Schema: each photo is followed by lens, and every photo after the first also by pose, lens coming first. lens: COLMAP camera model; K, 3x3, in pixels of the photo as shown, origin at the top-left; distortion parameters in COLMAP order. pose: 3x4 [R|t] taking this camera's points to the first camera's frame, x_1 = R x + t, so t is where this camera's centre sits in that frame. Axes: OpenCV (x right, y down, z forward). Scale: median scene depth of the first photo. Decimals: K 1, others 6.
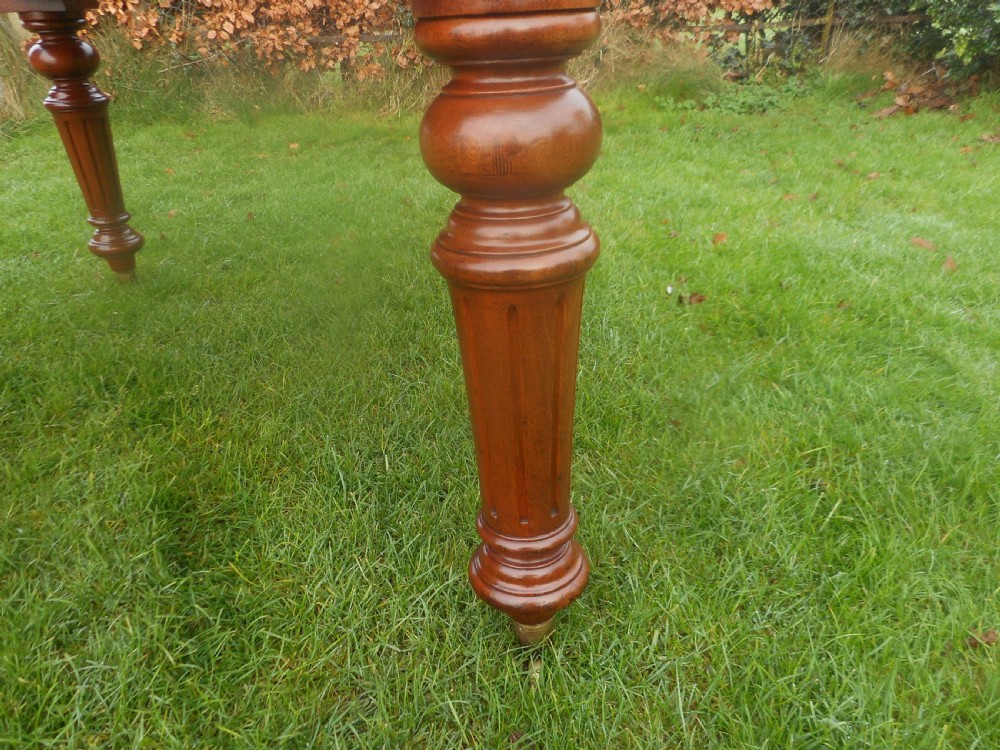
lens RADIAL K [[751.5, 0, 502.8], [0, 751.5, 376.5], [0, 0, 1]] dist [0.002767, -0.001073]
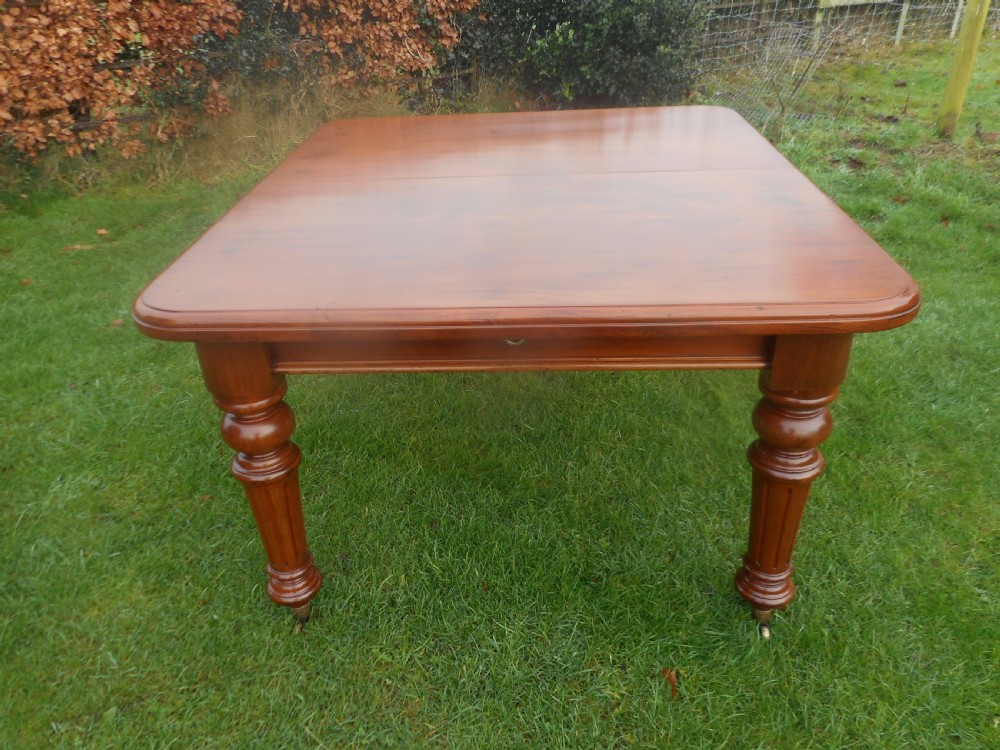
lens RADIAL K [[751.5, 0, 497.9], [0, 751.5, 378.6], [0, 0, 1]] dist [0.002767, -0.001073]
pose [[0.844925, -0.265282, 0.464465, -0.335024], [0.238184, 0.964103, 0.117364, -0.082581], [-0.478926, 0.011464, 0.877780, -0.235898]]
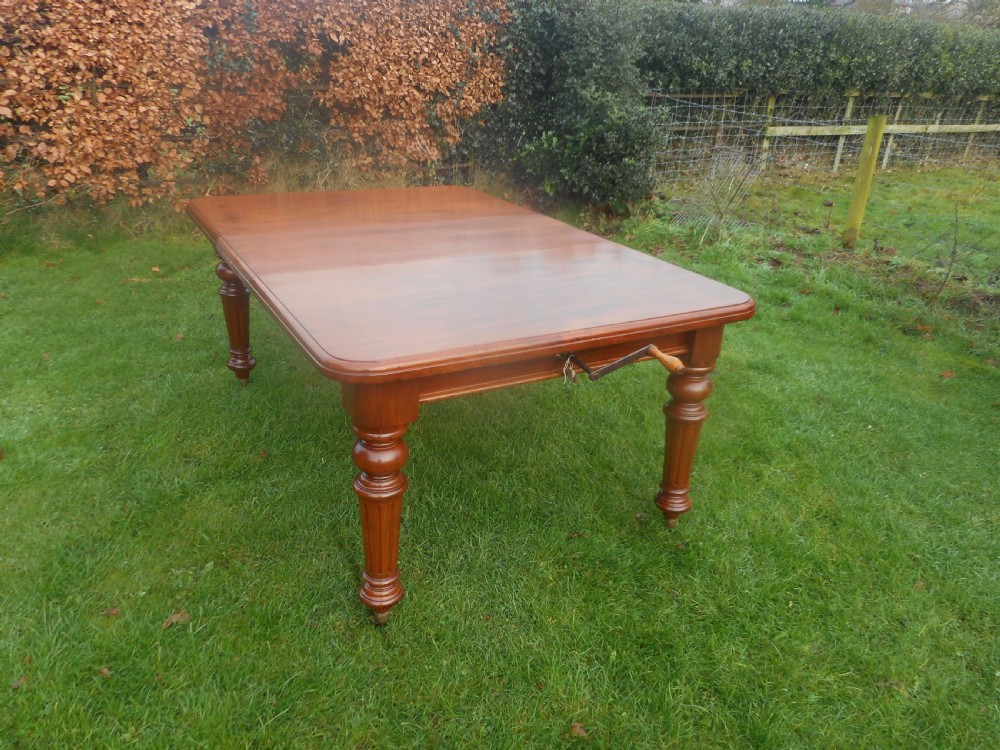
lens RADIAL K [[751.5, 0, 501.5], [0, 751.5, 384.6], [0, 0, 1]] dist [0.002767, -0.001073]
pose [[0.837715, -0.157300, 0.522963, -0.462401], [0.169530, 0.985214, 0.024774, -0.032011], [-0.519127, 0.067904, 0.851995, -0.413213]]
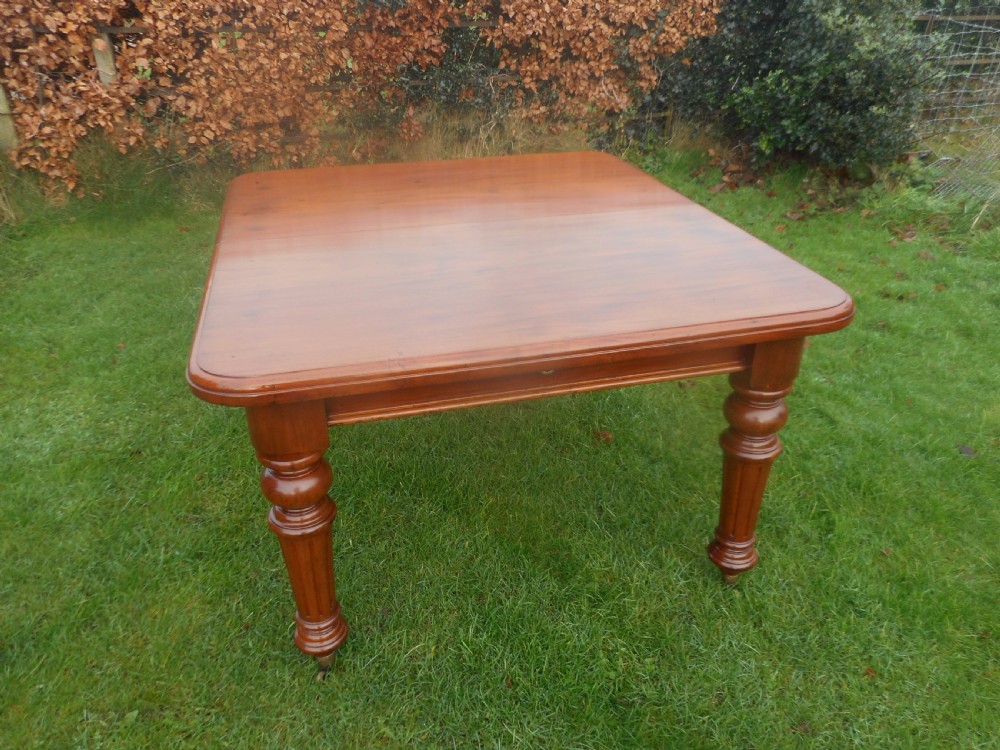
lens RADIAL K [[751.5, 0, 496.5], [0, 751.5, 377.8], [0, 0, 1]] dist [0.002767, -0.001073]
pose [[0.962842, -0.102259, 0.249955, -0.260553], [0.092089, 0.994388, 0.052083, -0.106960], [-0.253878, -0.027129, 0.966856, -0.243806]]
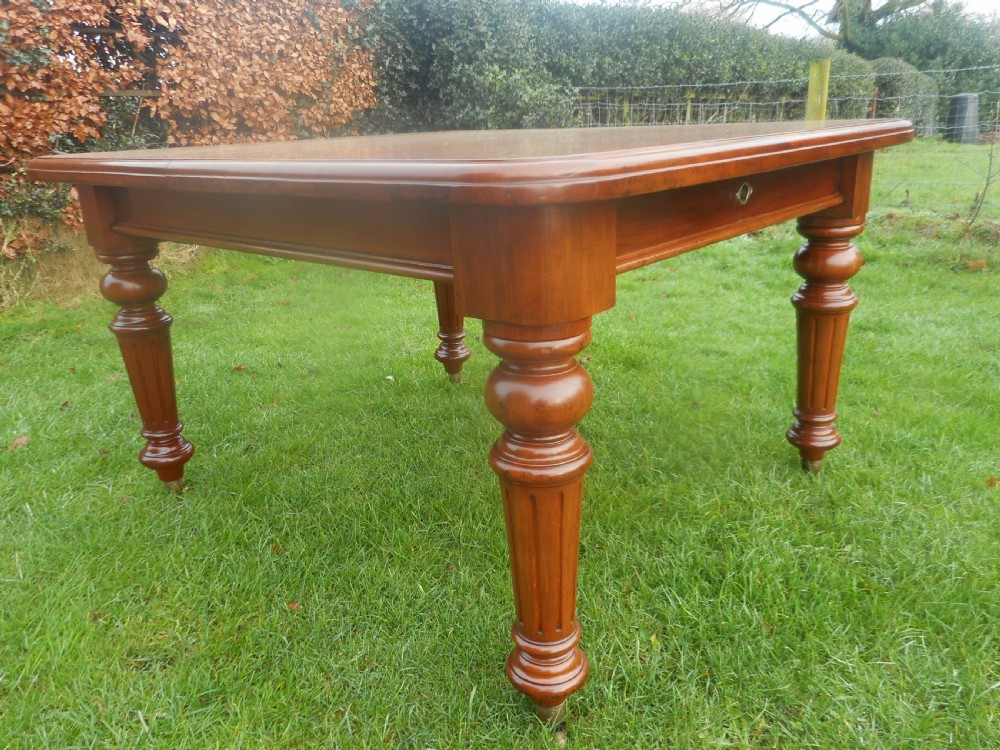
lens RADIAL K [[751.5, 0, 499.3], [0, 751.5, 380.5], [0, 0, 1]] dist [0.002767, -0.001073]
pose [[0.647903, -0.242354, 0.722140, -0.457298], [0.356177, 0.934399, -0.005972, -0.051434], [-0.673320, 0.261079, 0.691721, -0.007775]]
